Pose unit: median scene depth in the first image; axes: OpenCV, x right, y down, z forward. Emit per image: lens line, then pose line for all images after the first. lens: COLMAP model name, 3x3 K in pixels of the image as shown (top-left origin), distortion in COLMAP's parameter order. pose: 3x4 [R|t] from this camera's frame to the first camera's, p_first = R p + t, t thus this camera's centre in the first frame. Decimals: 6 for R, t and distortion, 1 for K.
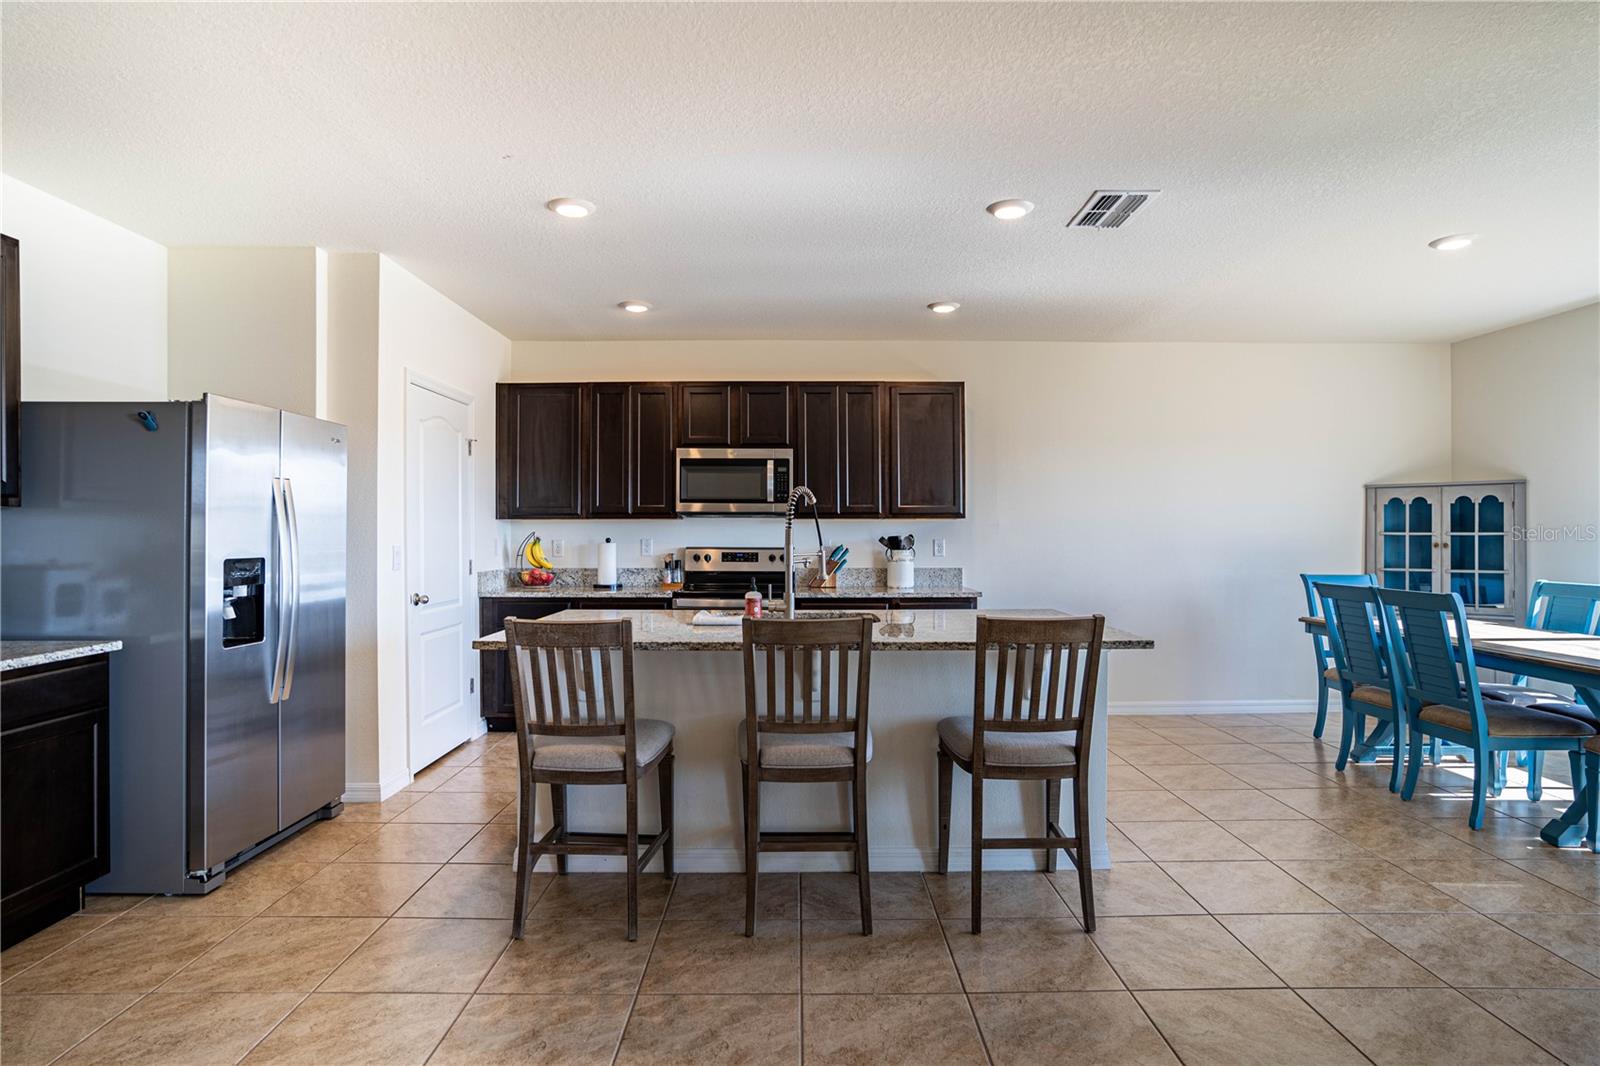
lens RADIAL K [[845.8, 0, 800.0], [0, 845.8, 533.0], [0, 0, 1]] dist [-0.075159, 0.041517]
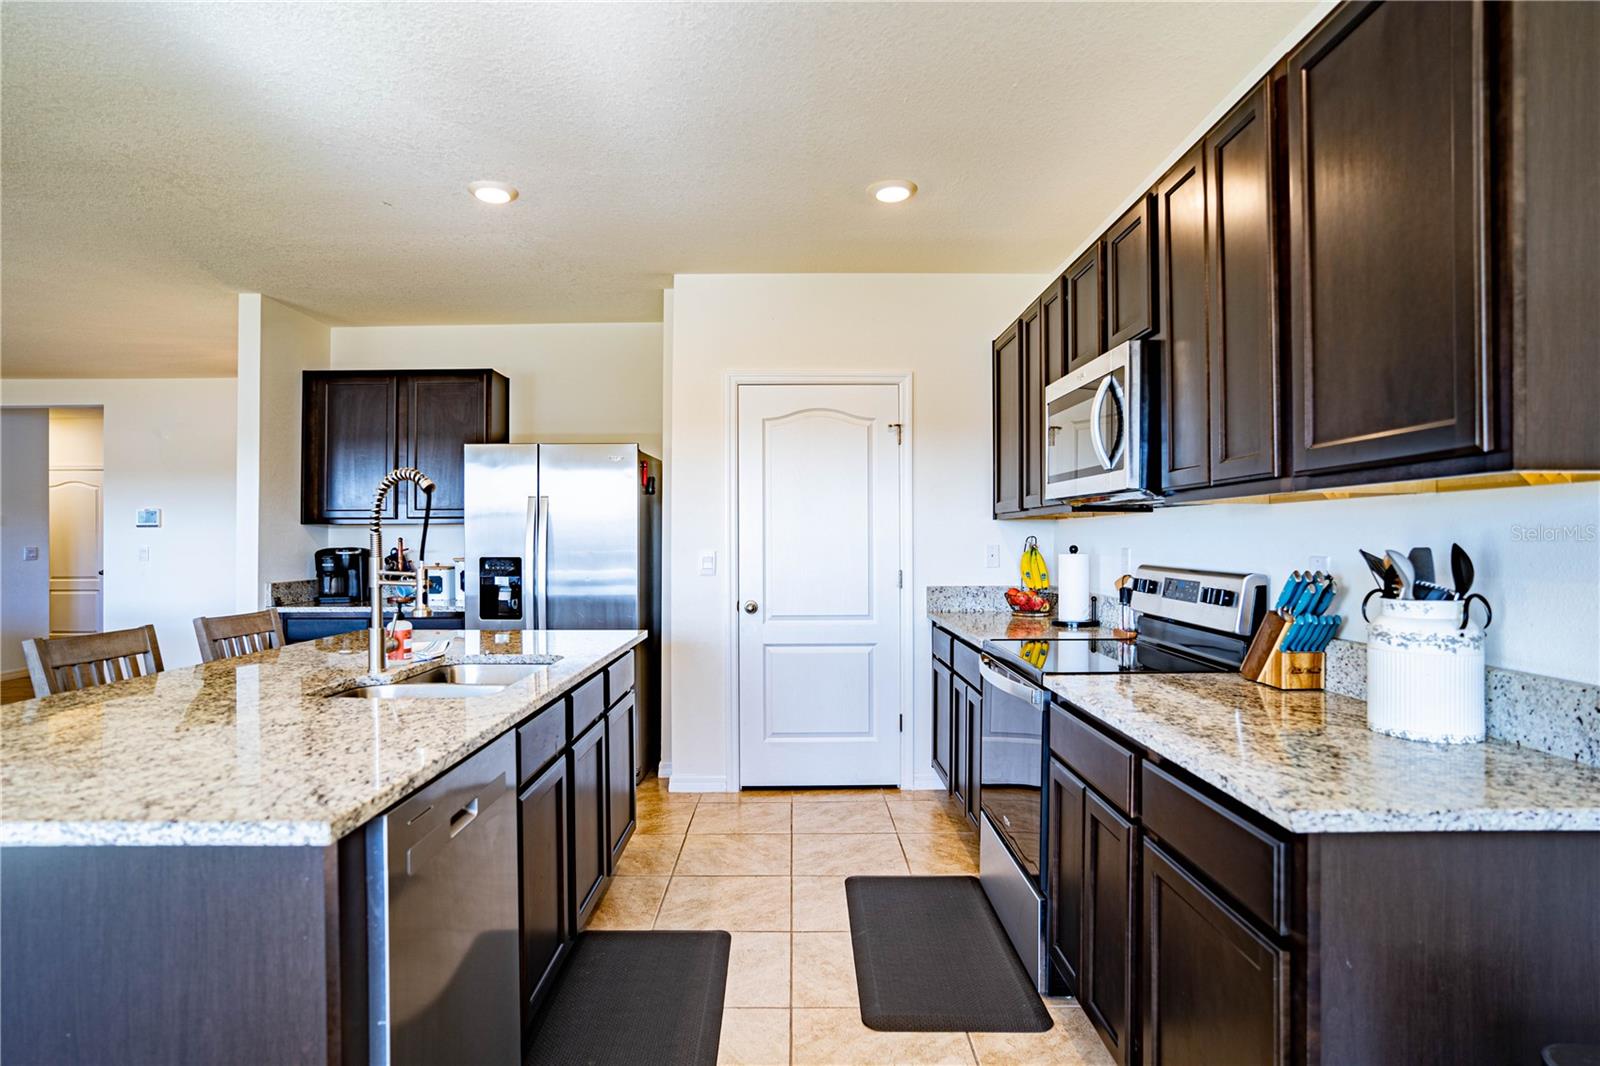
lens RADIAL K [[845.8, 0, 800.0], [0, 845.8, 533.0], [0, 0, 1]] dist [-0.075159, 0.041517]
pose [[0.004871, -0.003630, -0.999982, 0.400558], [0.003853, 0.999986, -0.003611, -0.001814], [0.999981, -0.003835, 0.004885, 0.817130]]
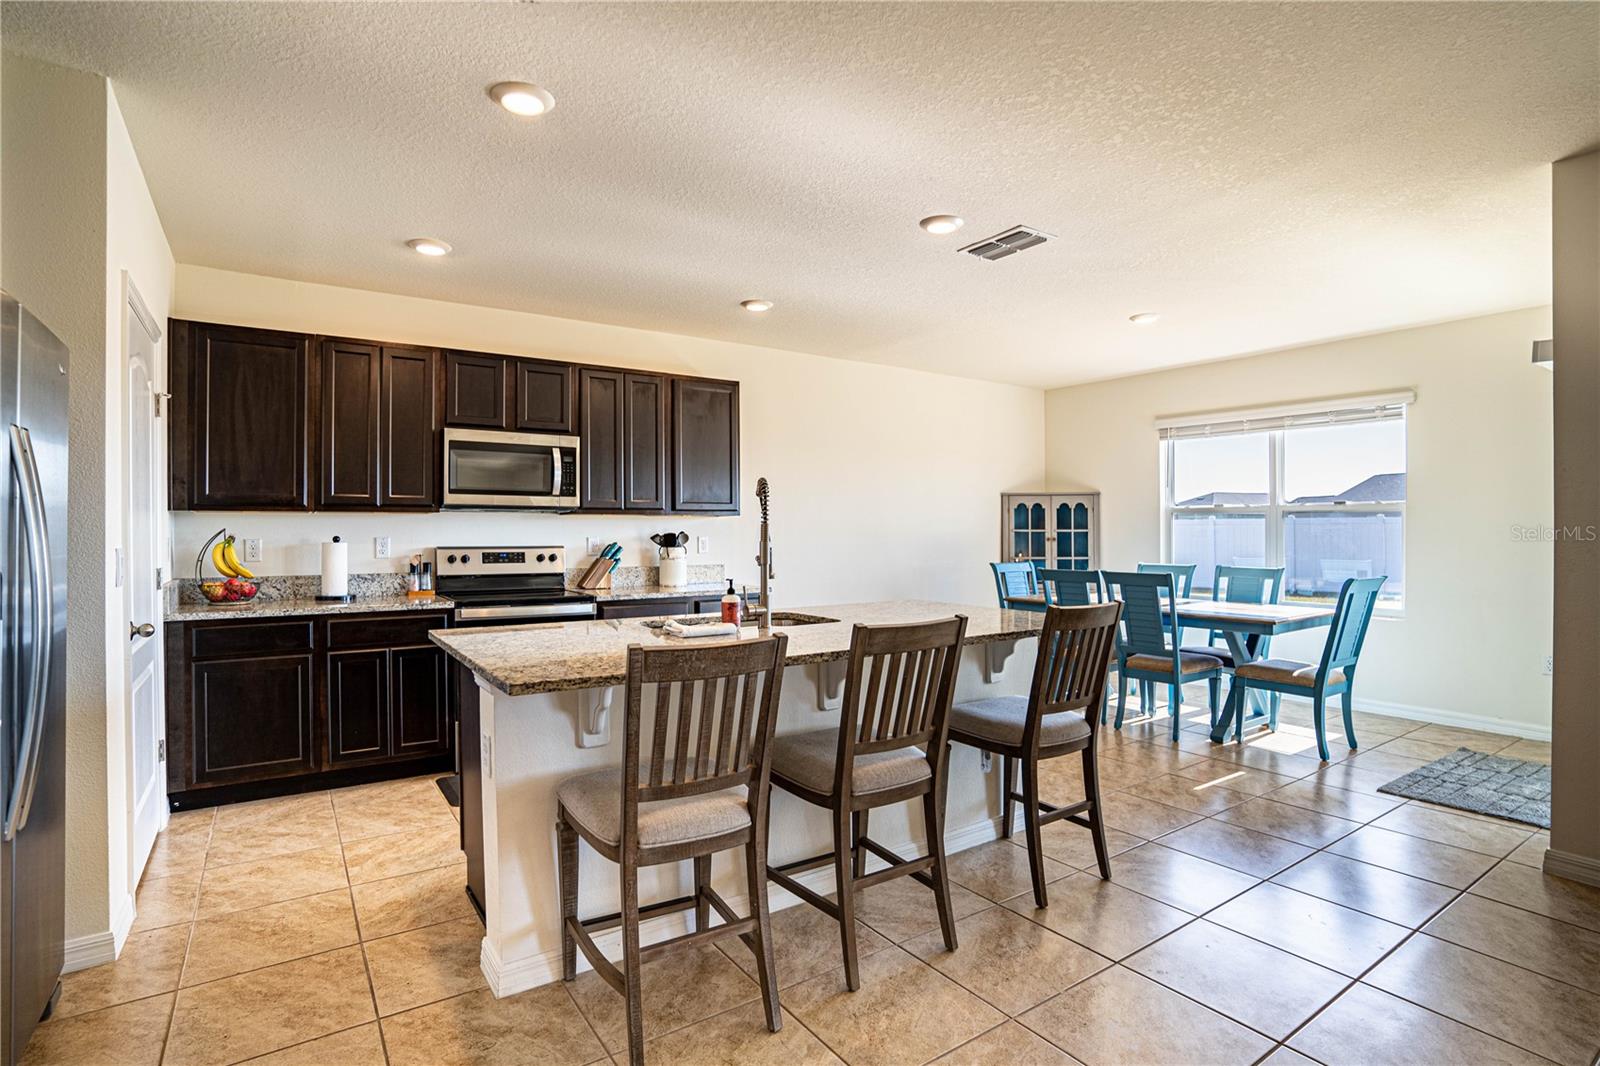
lens RADIAL K [[785.4, 0, 790.2], [0, 785.4, 531.6], [0, 0, 1]] dist [-0.082484, 0.038670]
pose [[0.831088, -0.000816, 0.556141, -0.280993], [0.001428, 0.999999, -0.000666, 0.002708], [-0.556139, 0.001348, 0.831088, 0.174947]]
